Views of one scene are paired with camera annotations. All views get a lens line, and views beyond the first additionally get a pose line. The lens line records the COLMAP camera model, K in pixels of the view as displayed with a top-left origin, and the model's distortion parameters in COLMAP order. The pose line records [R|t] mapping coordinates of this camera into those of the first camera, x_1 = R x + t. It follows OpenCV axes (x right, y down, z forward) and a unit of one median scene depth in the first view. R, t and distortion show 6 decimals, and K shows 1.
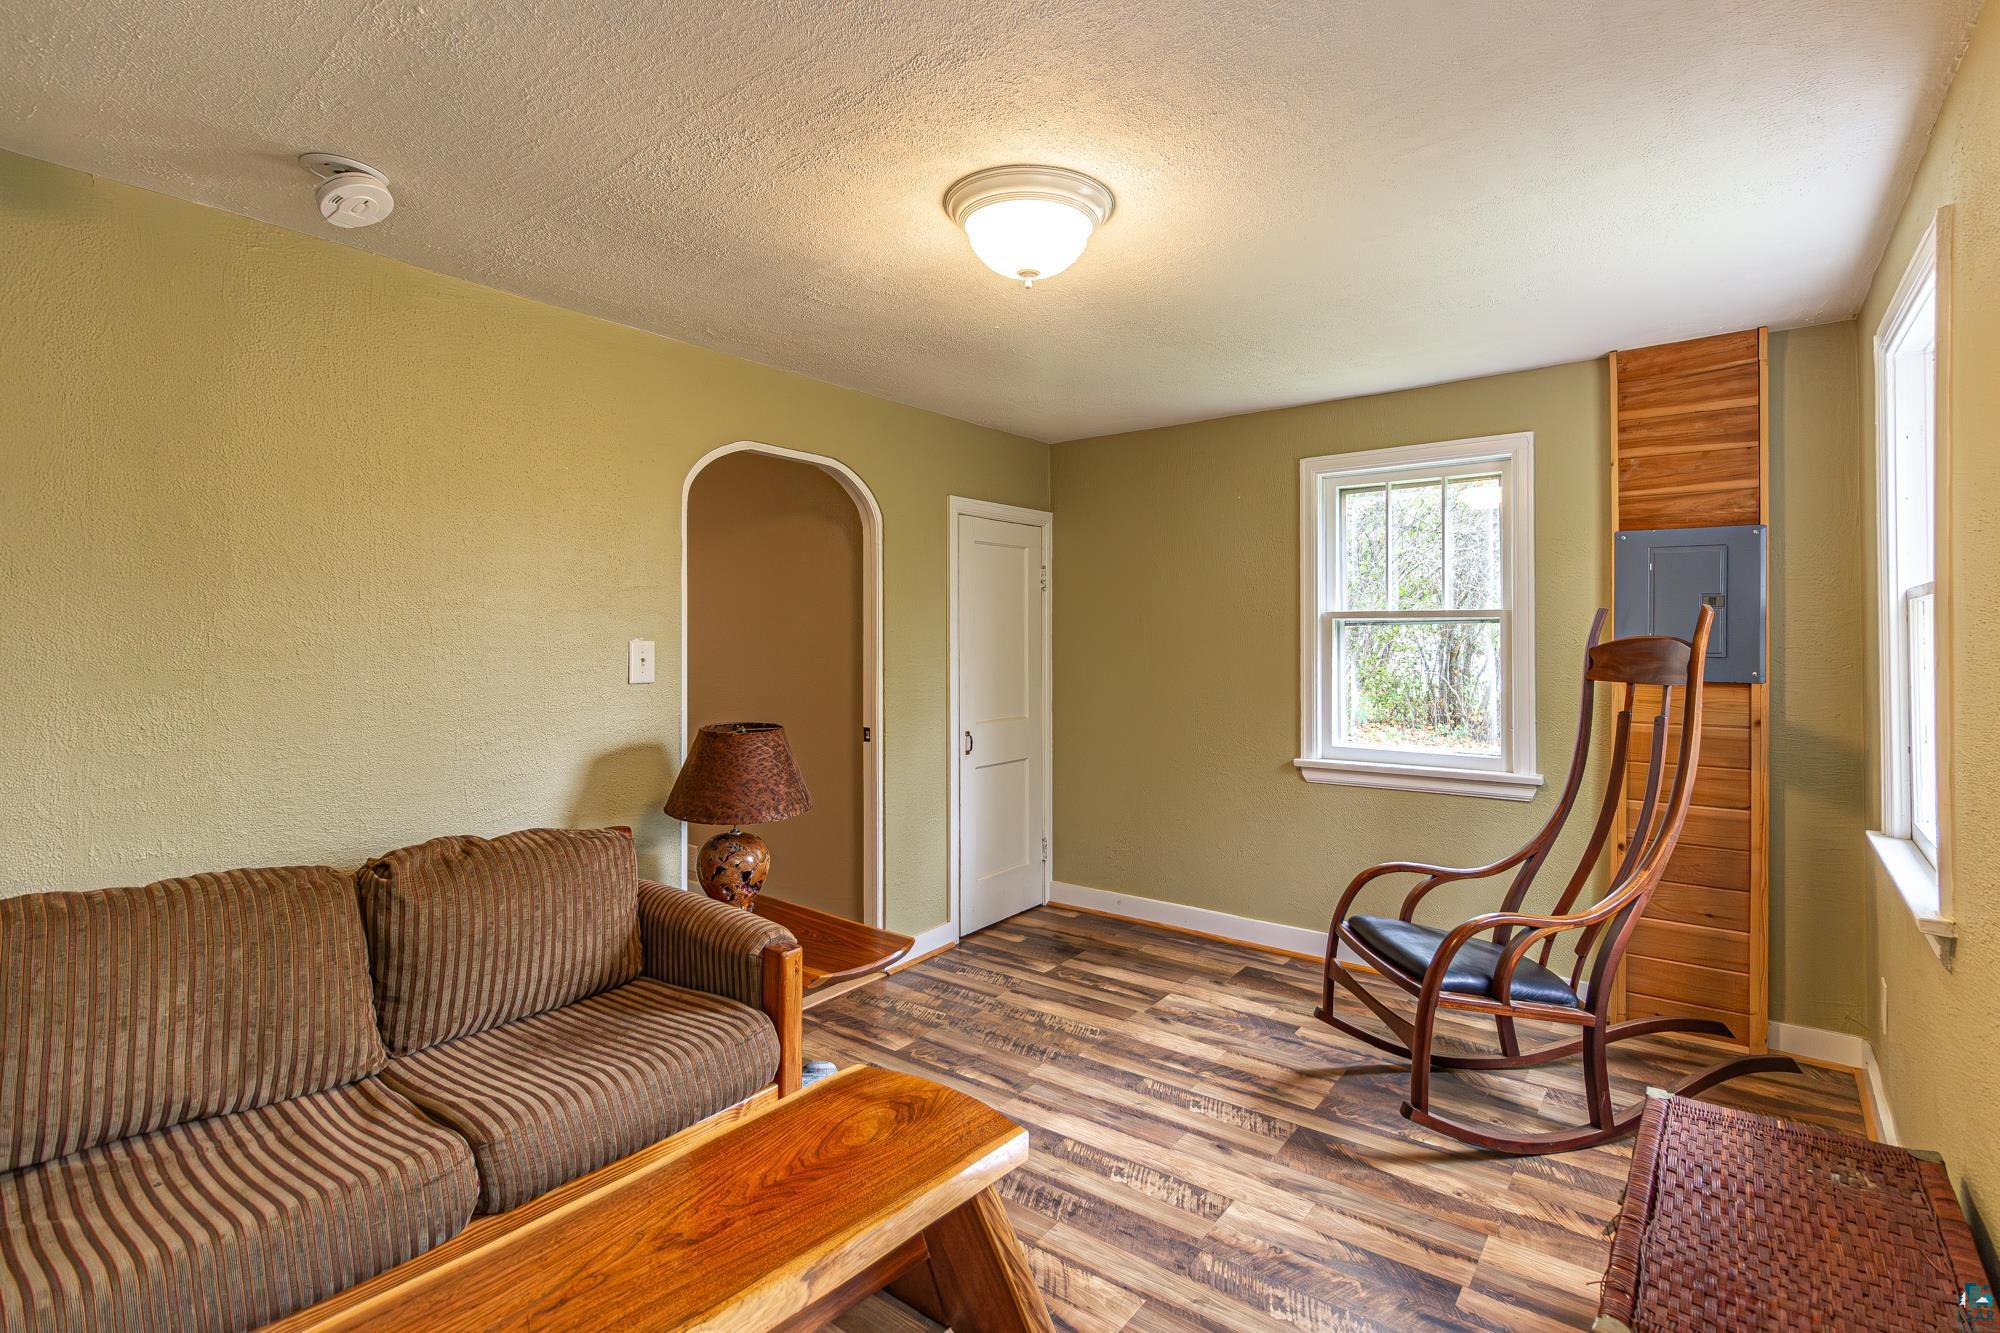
lens RADIAL K [[940.3, 0, 1015.7], [0, 940.3, 617.4], [0, 0, 1]] dist [-0.000081, 0.000168]
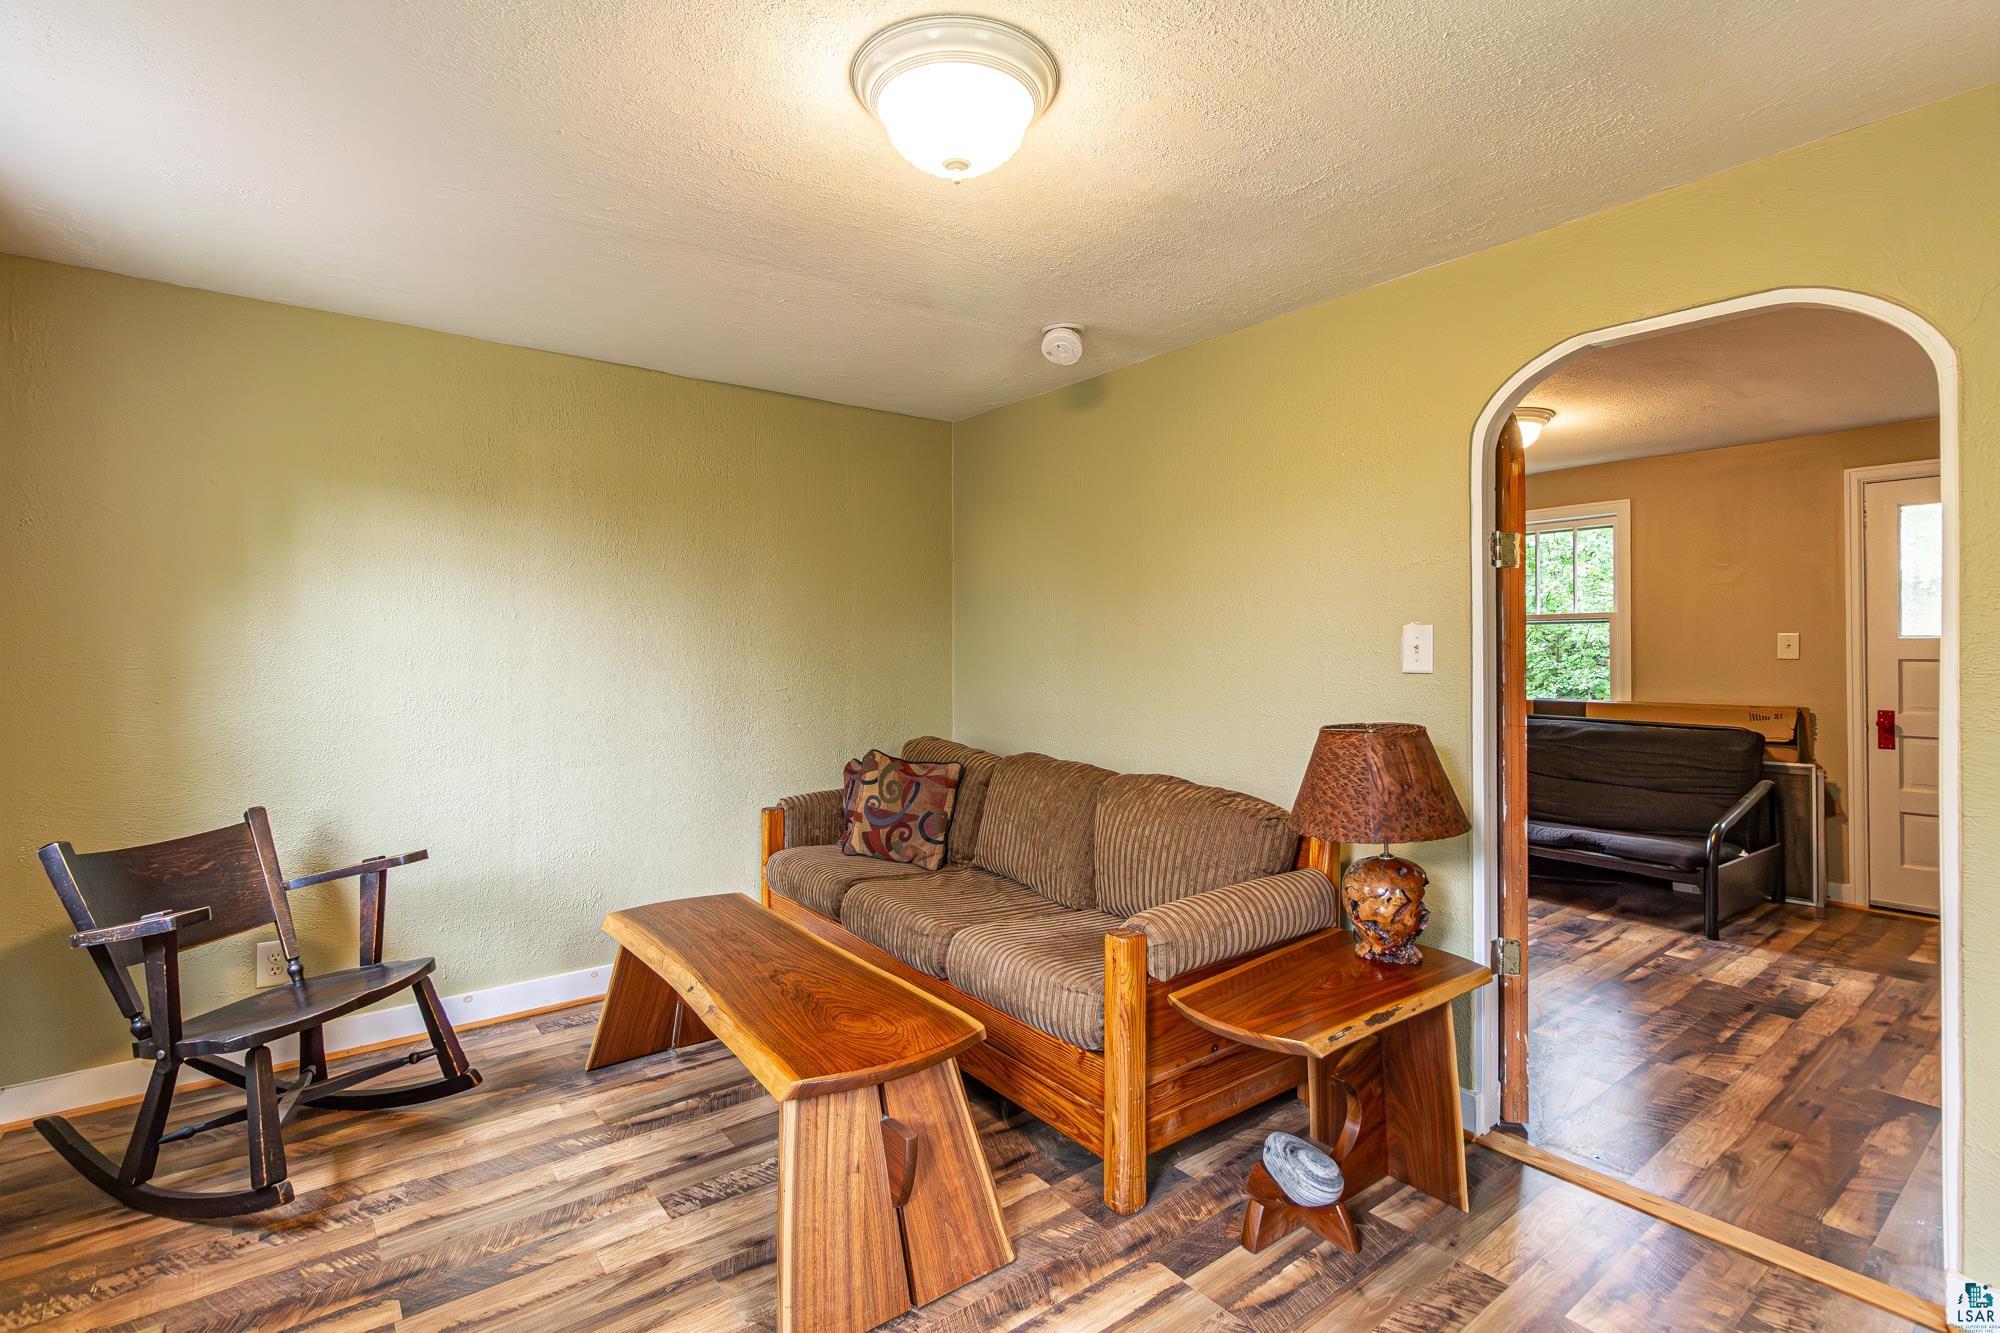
lens RADIAL K [[940.3, 0, 1015.7], [0, 940.3, 617.4], [0, 0, 1]] dist [-0.000081, 0.000168]
pose [[-0.260880, -0.004465, -0.965361, 0.483887], [0.010100, 0.999922, -0.007354, 0.016595], [0.965318, -0.011669, -0.260815, 0.732176]]
